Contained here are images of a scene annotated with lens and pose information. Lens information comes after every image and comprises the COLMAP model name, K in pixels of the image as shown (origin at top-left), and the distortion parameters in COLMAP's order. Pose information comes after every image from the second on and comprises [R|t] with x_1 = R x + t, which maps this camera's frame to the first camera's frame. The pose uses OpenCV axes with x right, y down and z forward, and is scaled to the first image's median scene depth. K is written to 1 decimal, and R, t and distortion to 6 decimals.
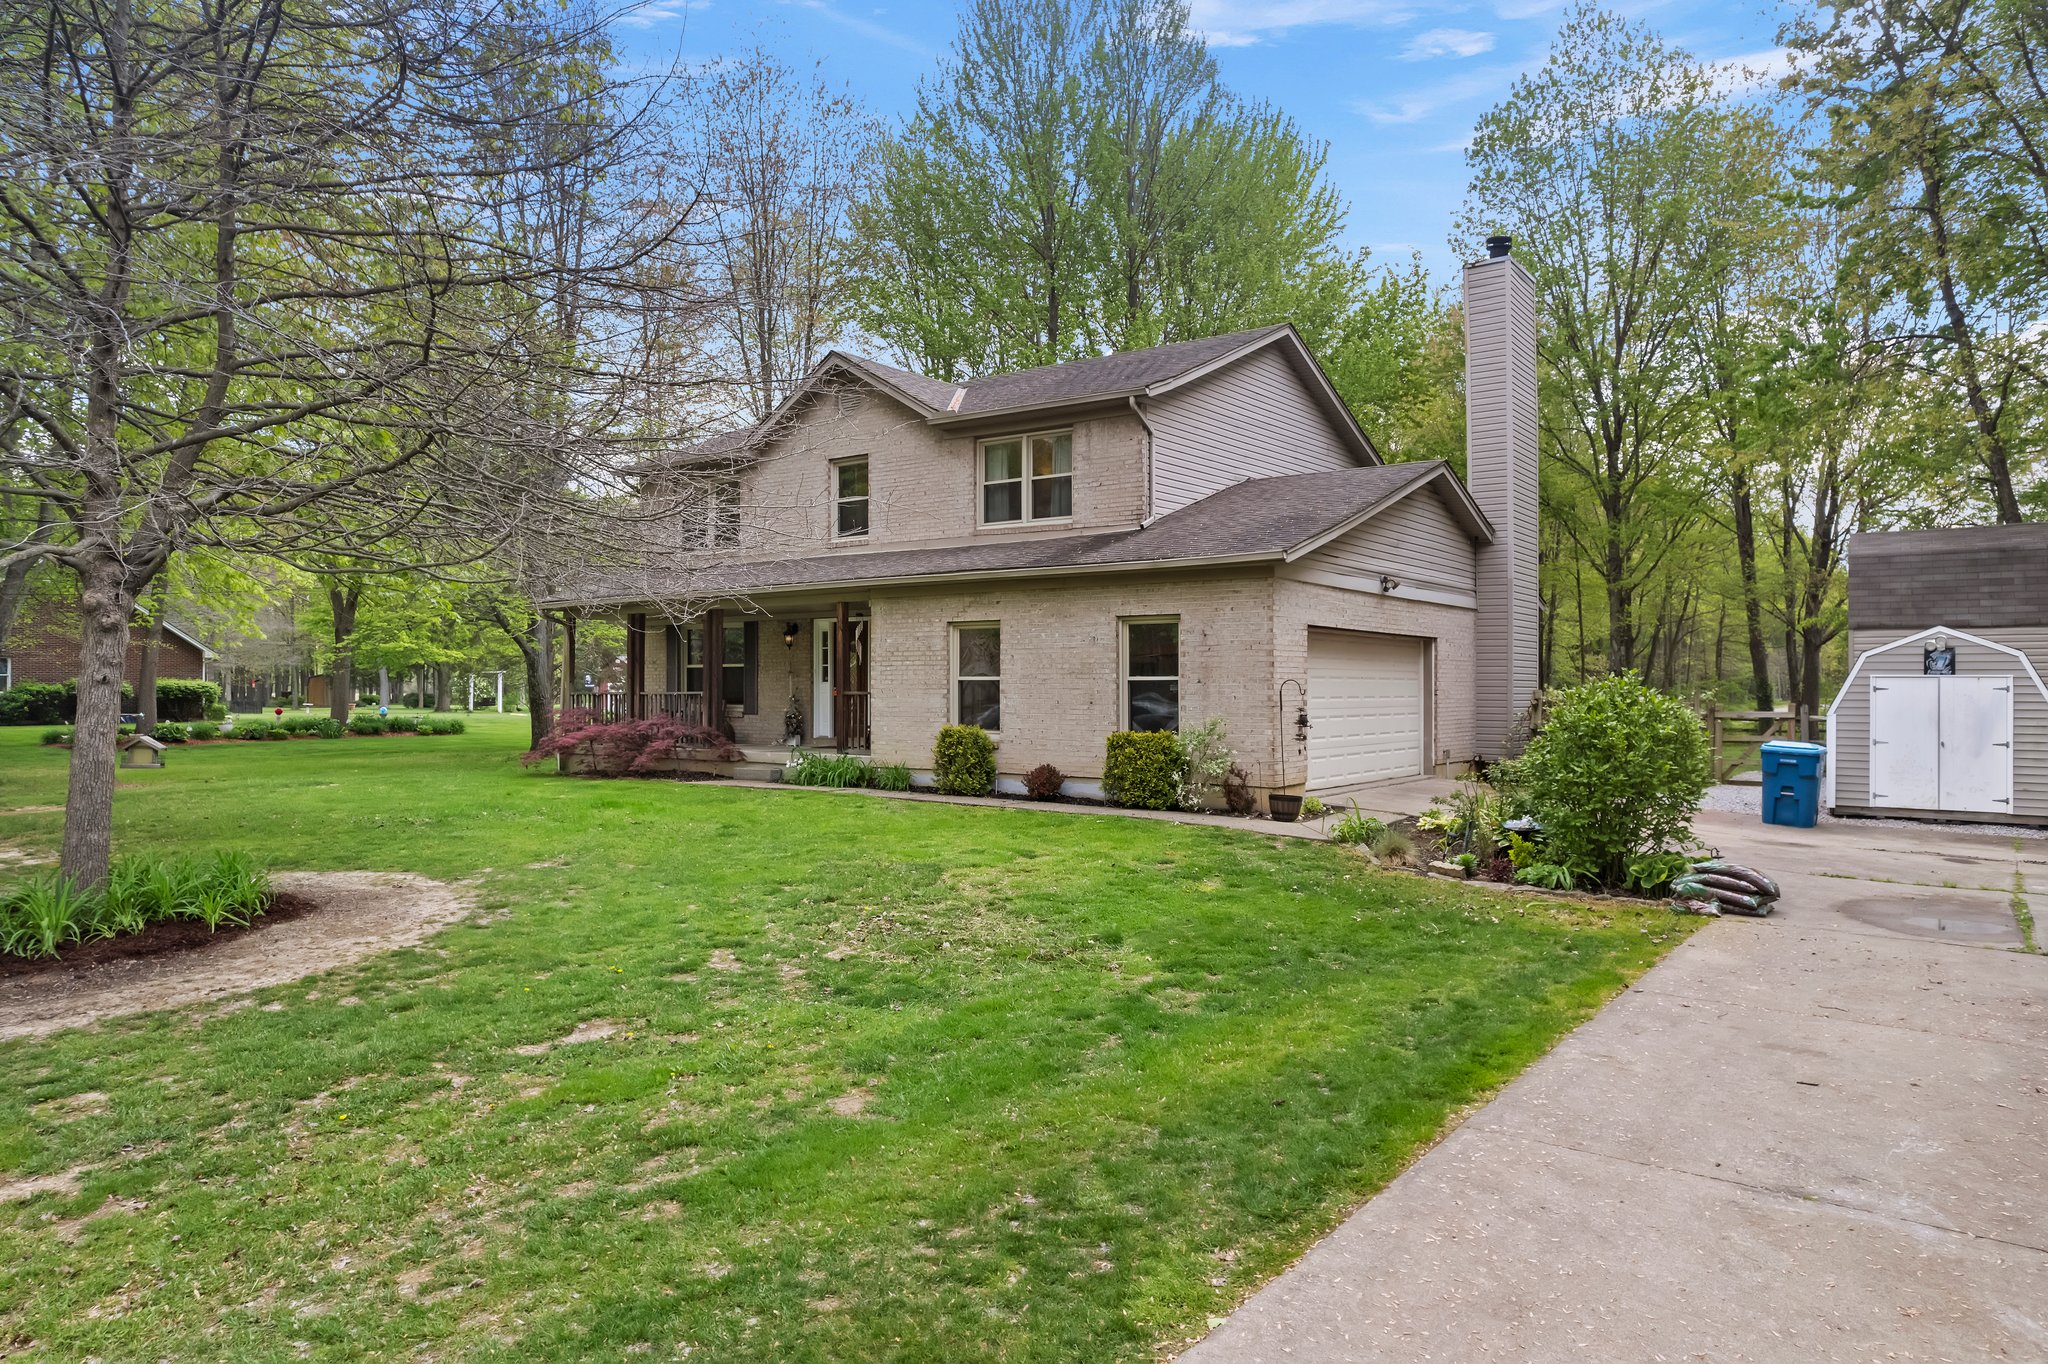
lens RADIAL K [[1285.3, 0, 1024.0], [0, 1285.3, 682.0], [0, 0, 1]] dist [-0.041588, 0.000409]
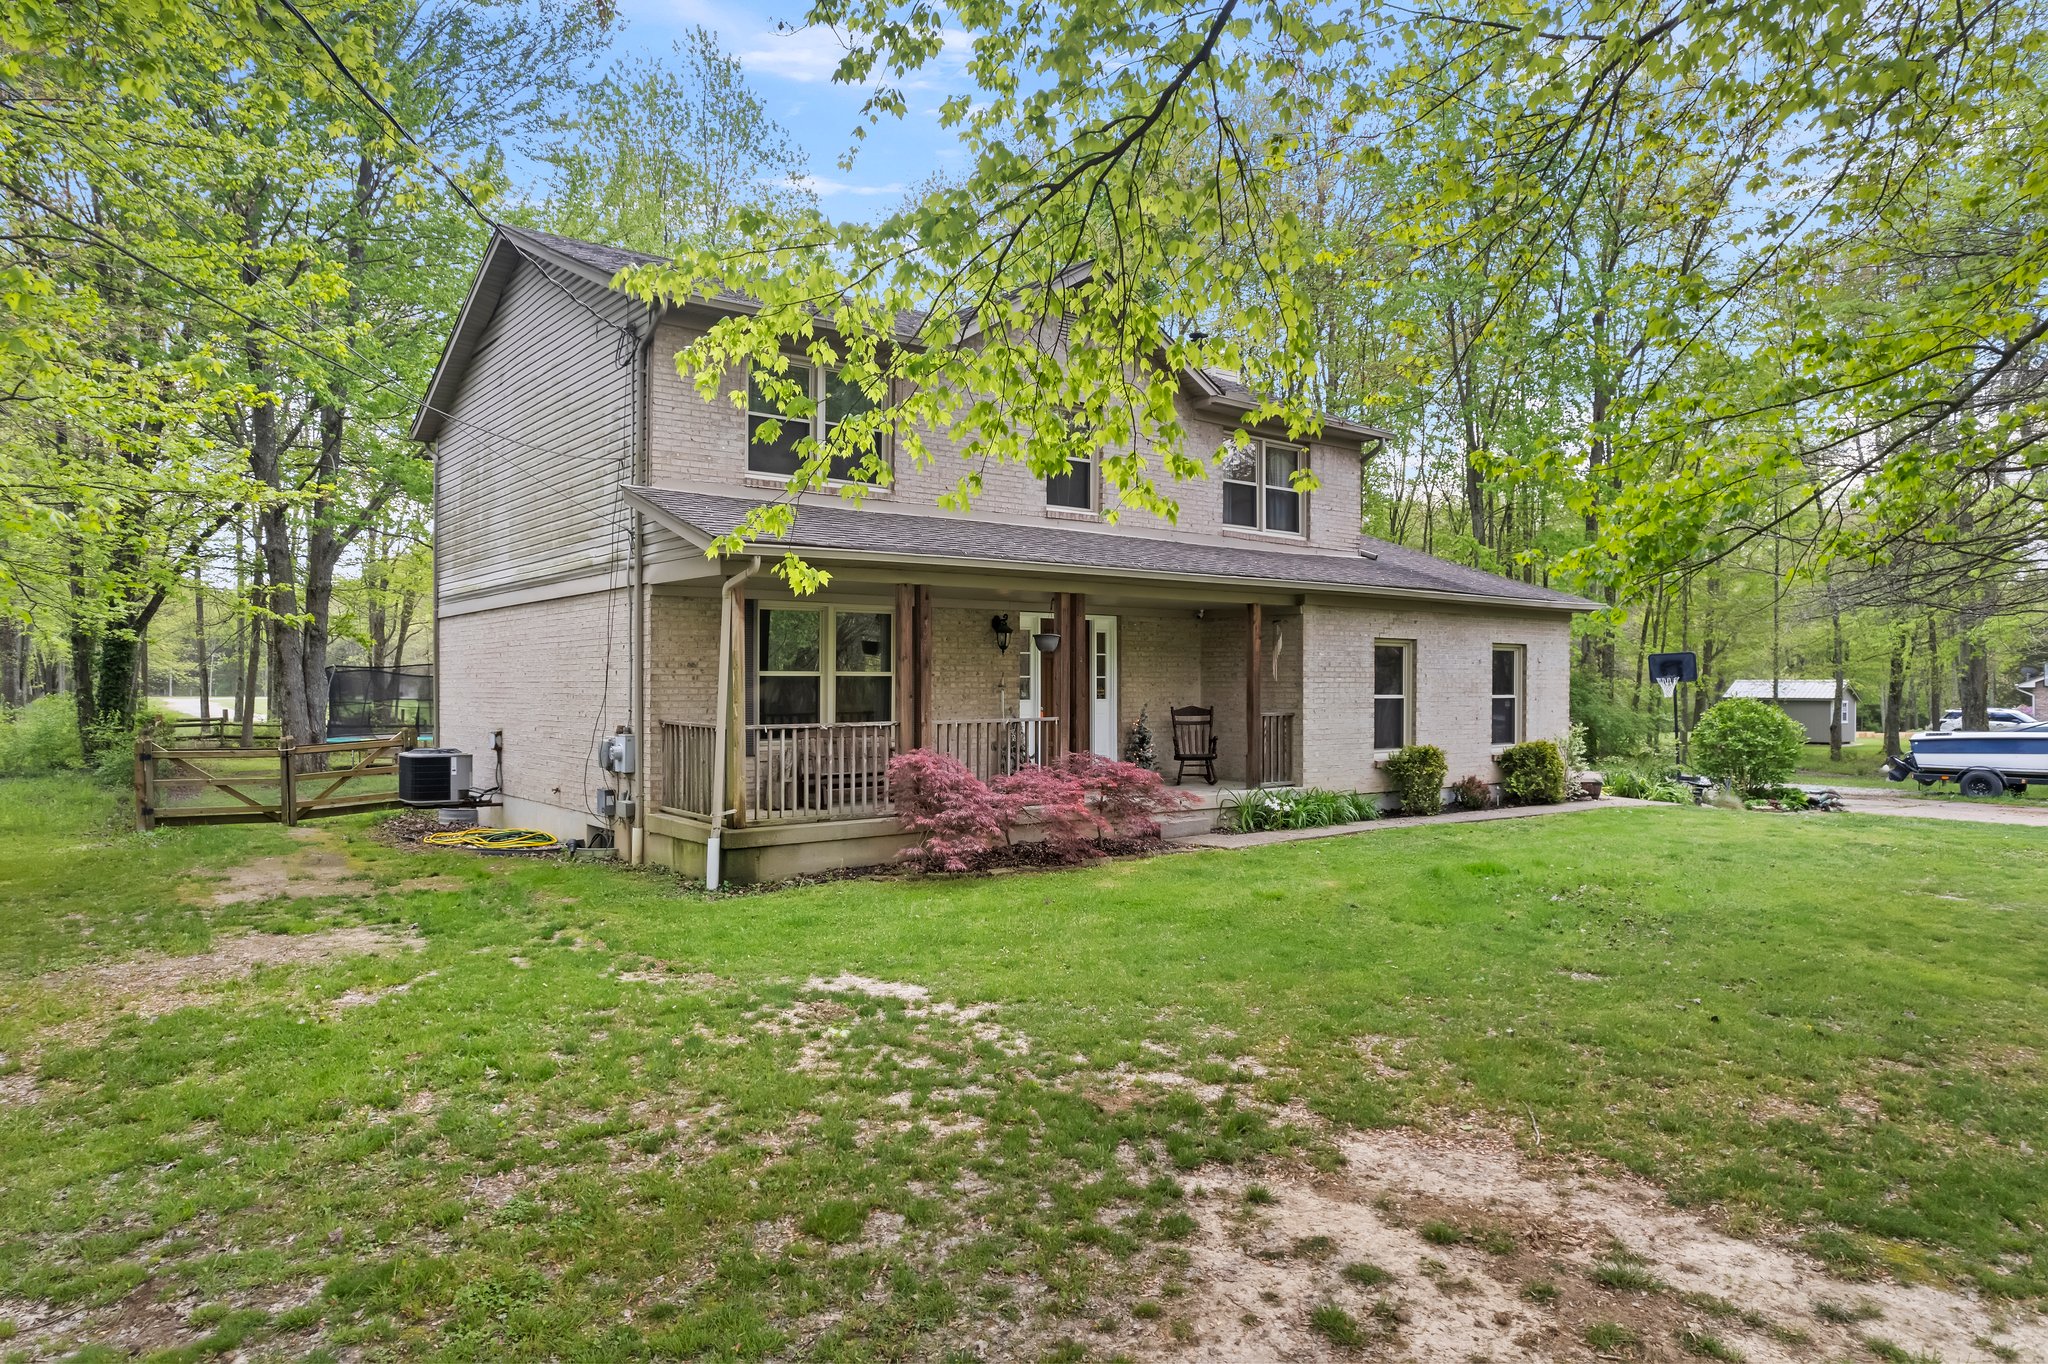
lens RADIAL K [[1285.3, 0, 1024.0], [0, 1285.3, 682.0], [0, 0, 1]] dist [-0.041588, 0.000409]
pose [[0.281115, 0.005344, 0.959659, -0.996962], [-0.004899, 0.999979, -0.004133, -0.008030], [-0.959661, -0.003540, 0.281136, 0.937488]]
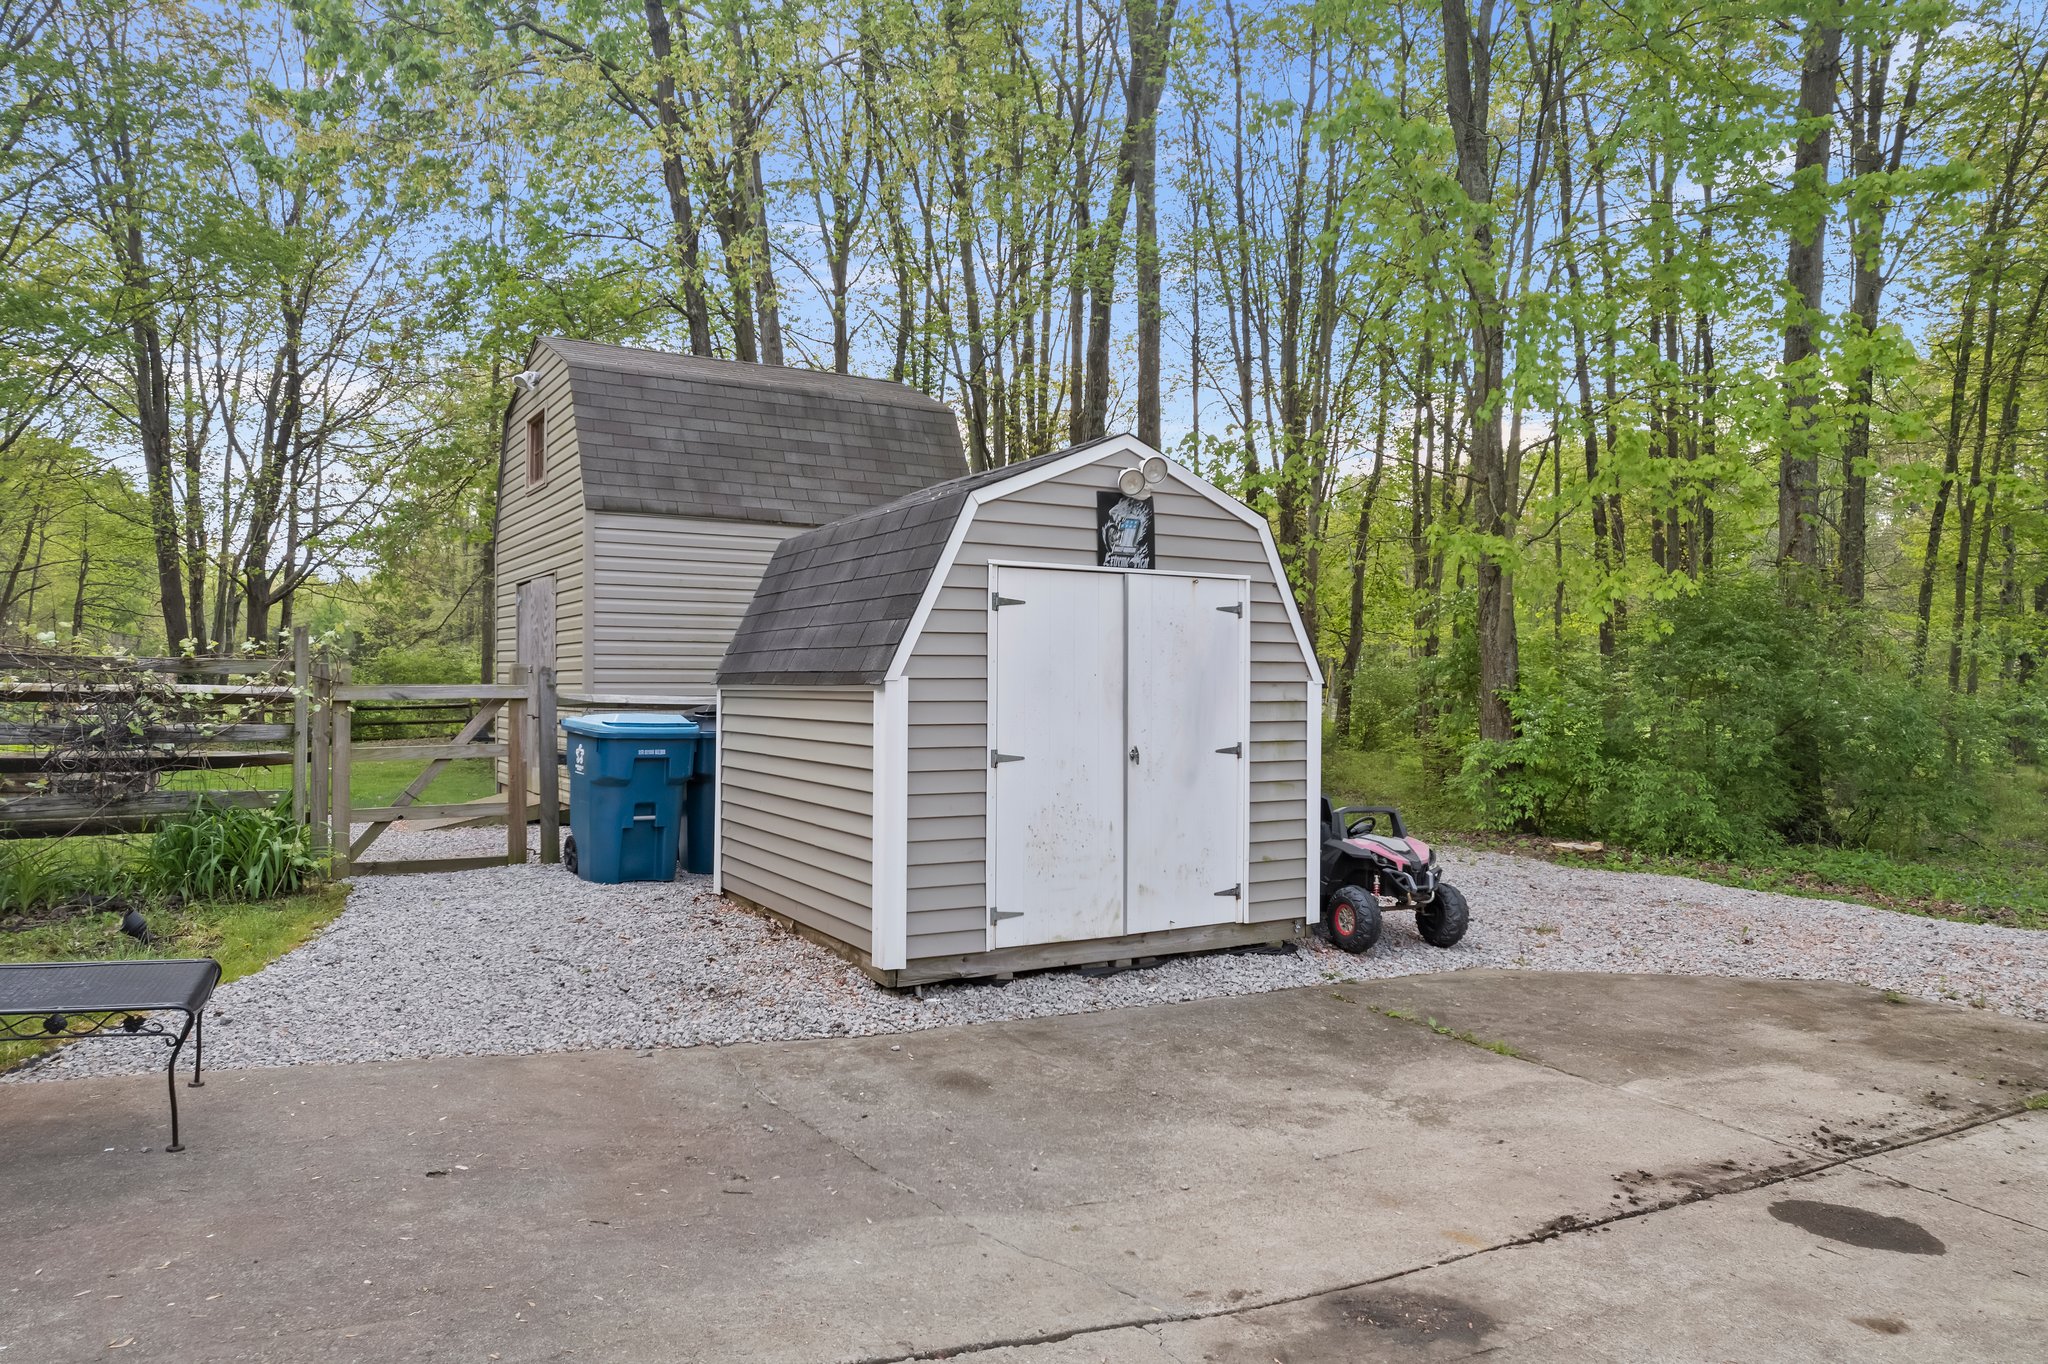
lens RADIAL K [[1362.9, 0, 1024.0], [0, 1362.9, 682.0], [0, 0, 1]] dist [-0.057896, -0.001117]
pose [[0.402128, 0.000720, 0.915583, 0.304126], [-0.001779, 0.999998, -0.000005, 0.023889], [-0.915582, -0.001627, 0.402128, 0.747431]]
